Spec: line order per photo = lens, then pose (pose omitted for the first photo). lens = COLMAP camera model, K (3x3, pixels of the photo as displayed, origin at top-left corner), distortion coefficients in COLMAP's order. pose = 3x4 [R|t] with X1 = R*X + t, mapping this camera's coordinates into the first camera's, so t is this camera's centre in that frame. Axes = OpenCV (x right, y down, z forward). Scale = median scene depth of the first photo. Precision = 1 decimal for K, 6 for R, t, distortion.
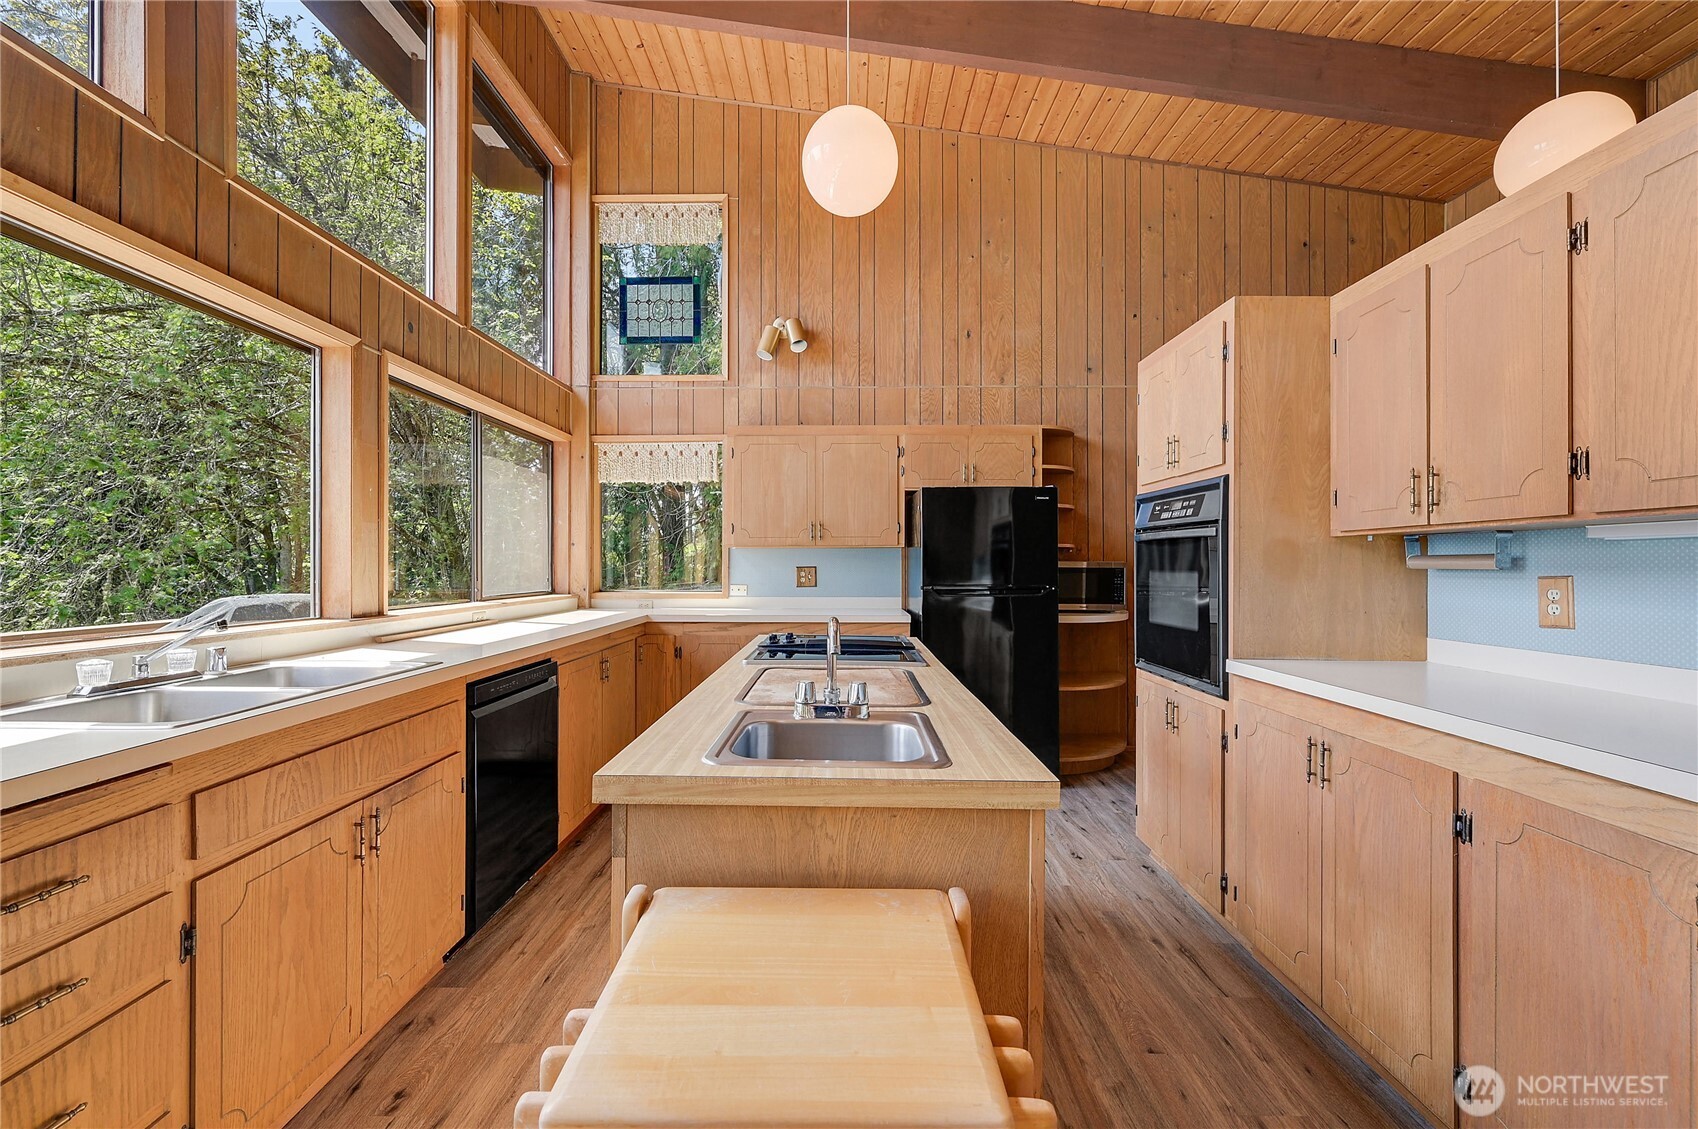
lens RADIAL K [[679.6, 0, 839.3], [0, 679.6, 563.9], [0, 0, 1]] dist [-0.002660, 0.000464]
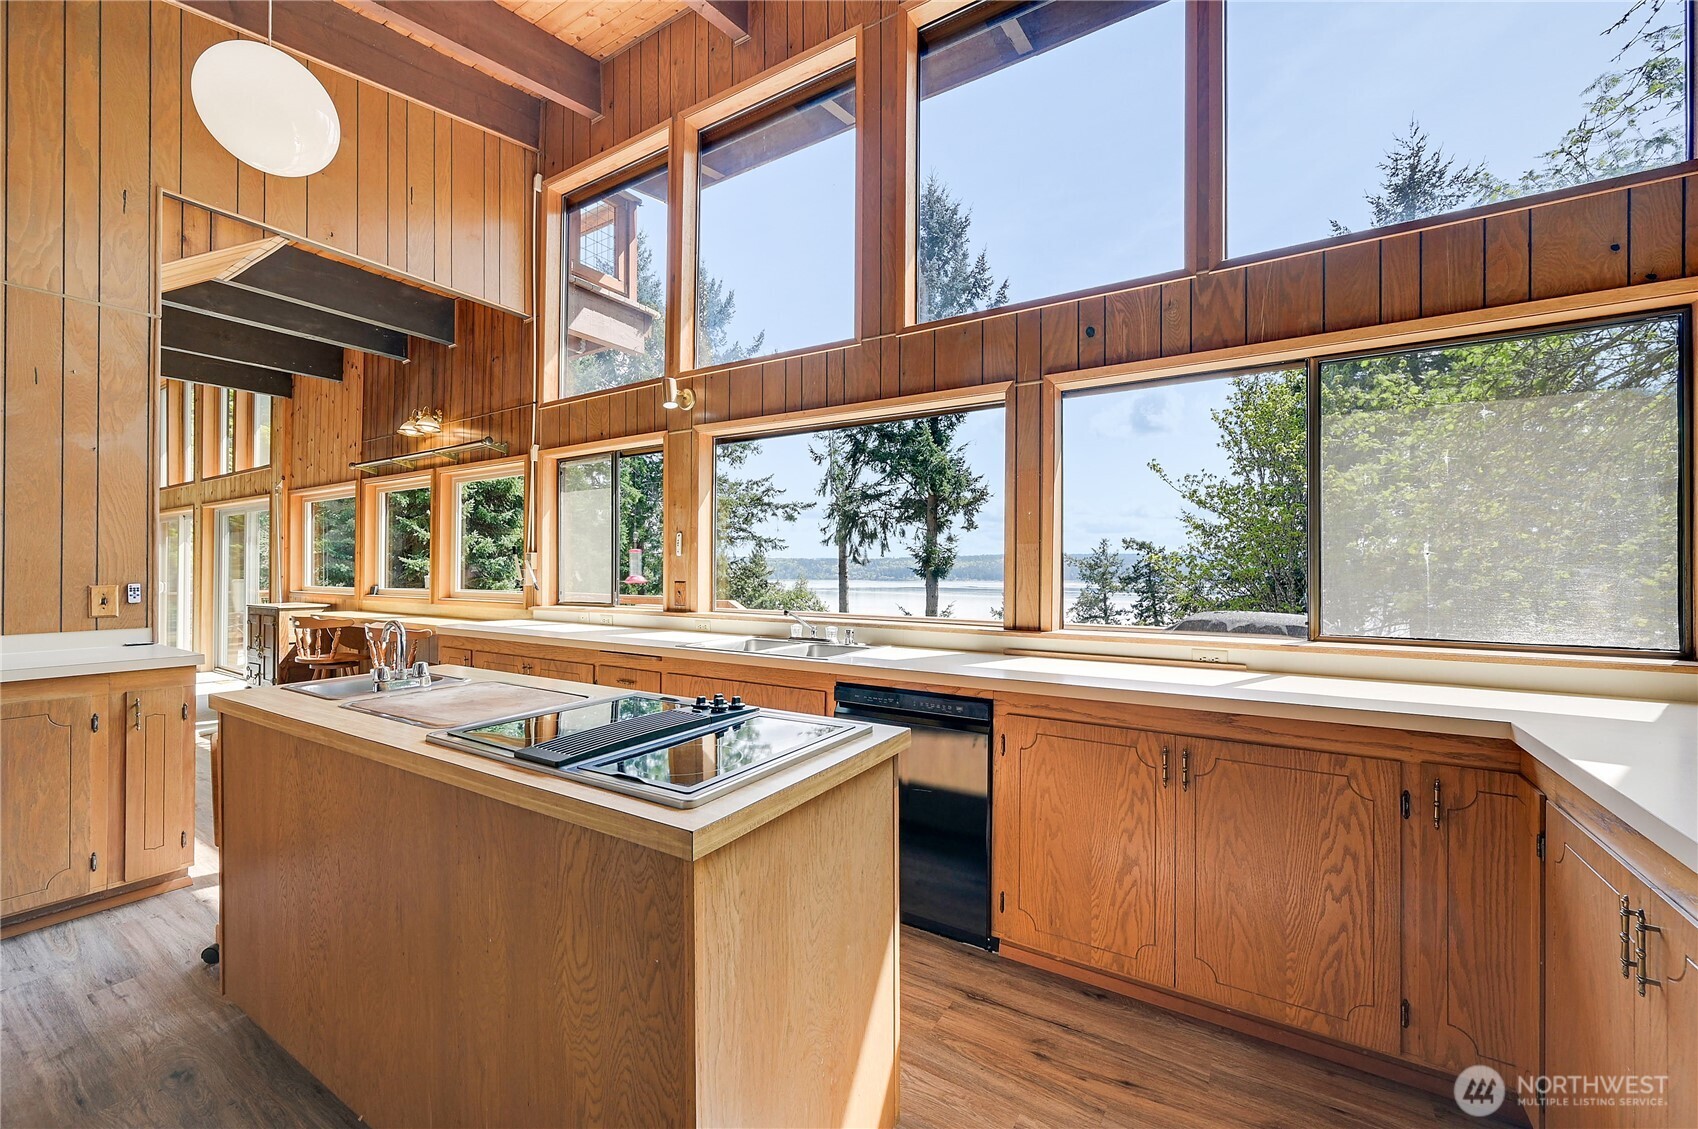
lens RADIAL K [[679.6, 0, 844.8], [0, 679.6, 564.7], [0, 0, 1]] dist [-0.002660, 0.000464]
pose [[-0.525685, -0.006256, -0.850656, 0.226931], [-0.001564, 0.999978, -0.006388, -0.011894], [0.850678, -0.002028, -0.525683, 0.784552]]
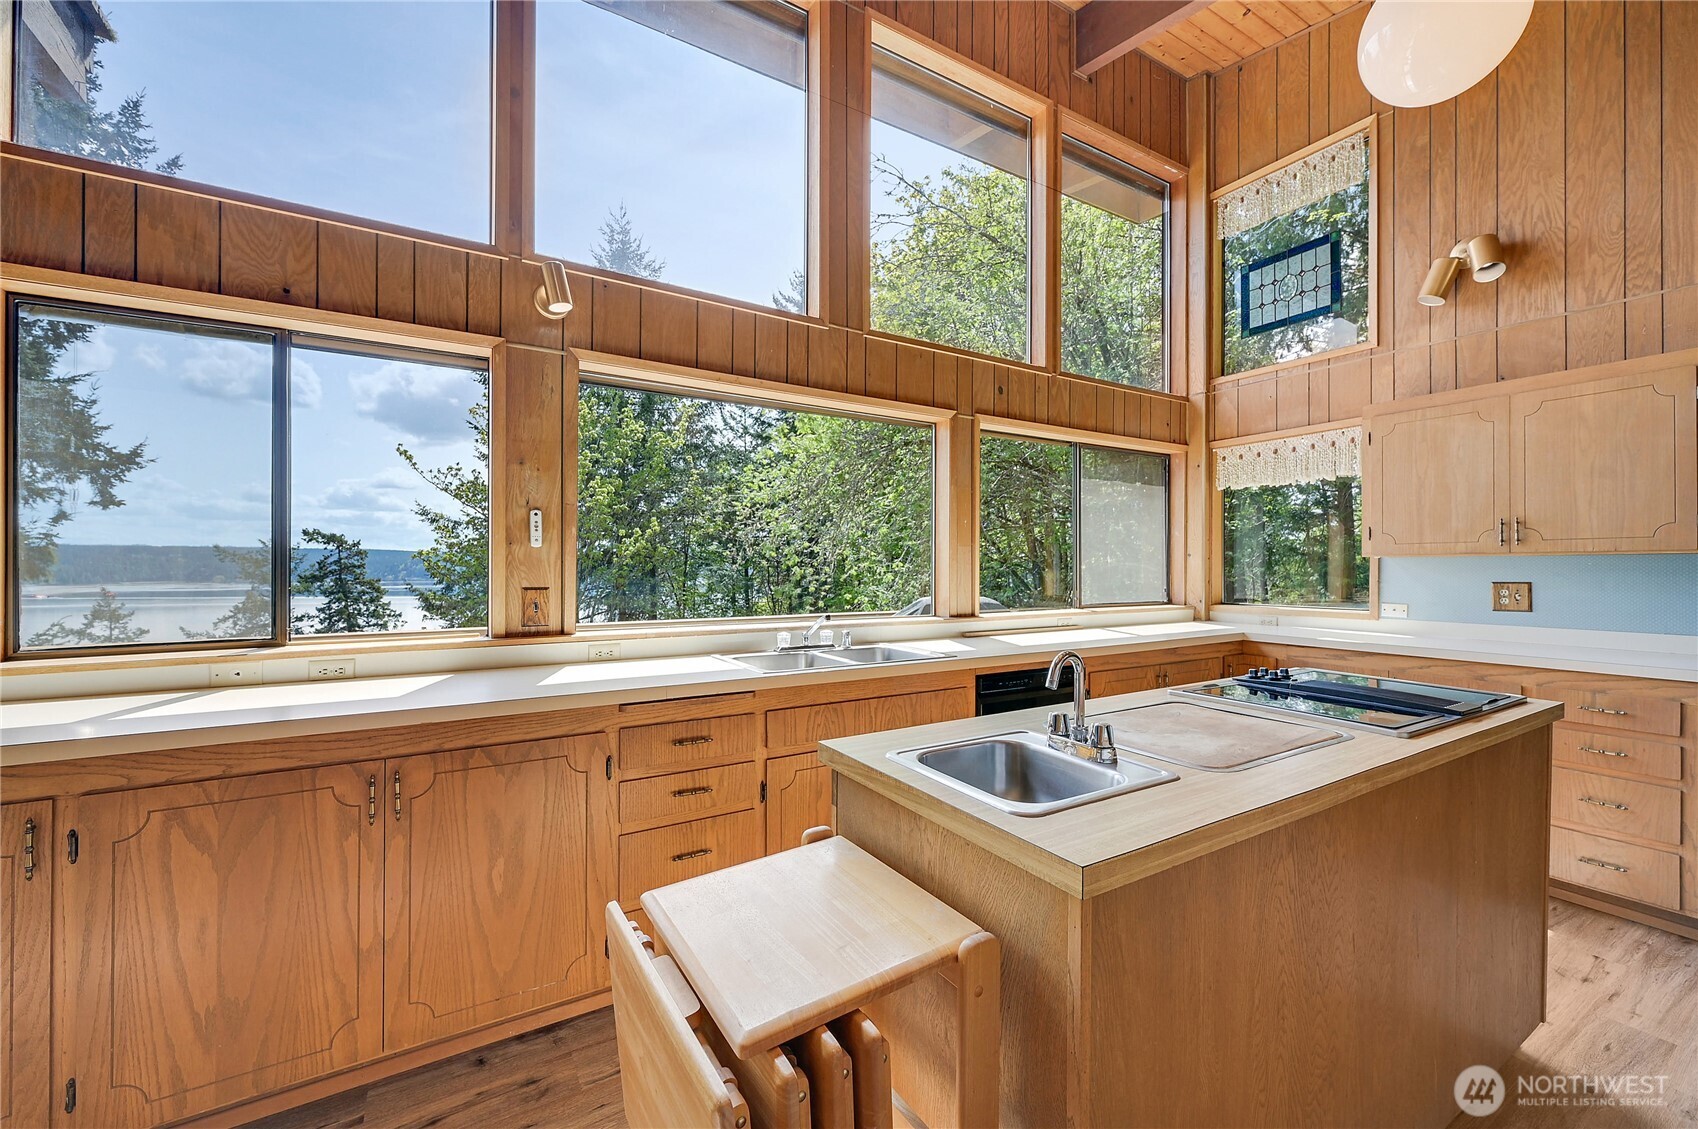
lens RADIAL K [[679.6, 0, 858.5], [0, 679.6, 564.8], [0, 0, 1]] dist [-0.002660, 0.000464]
pose [[0.534148, -0.001998, -0.845389, 0.193791], [0.000053, 0.999997, -0.002330, -0.013004], [0.845391, 0.001200, 0.534146, 0.064550]]
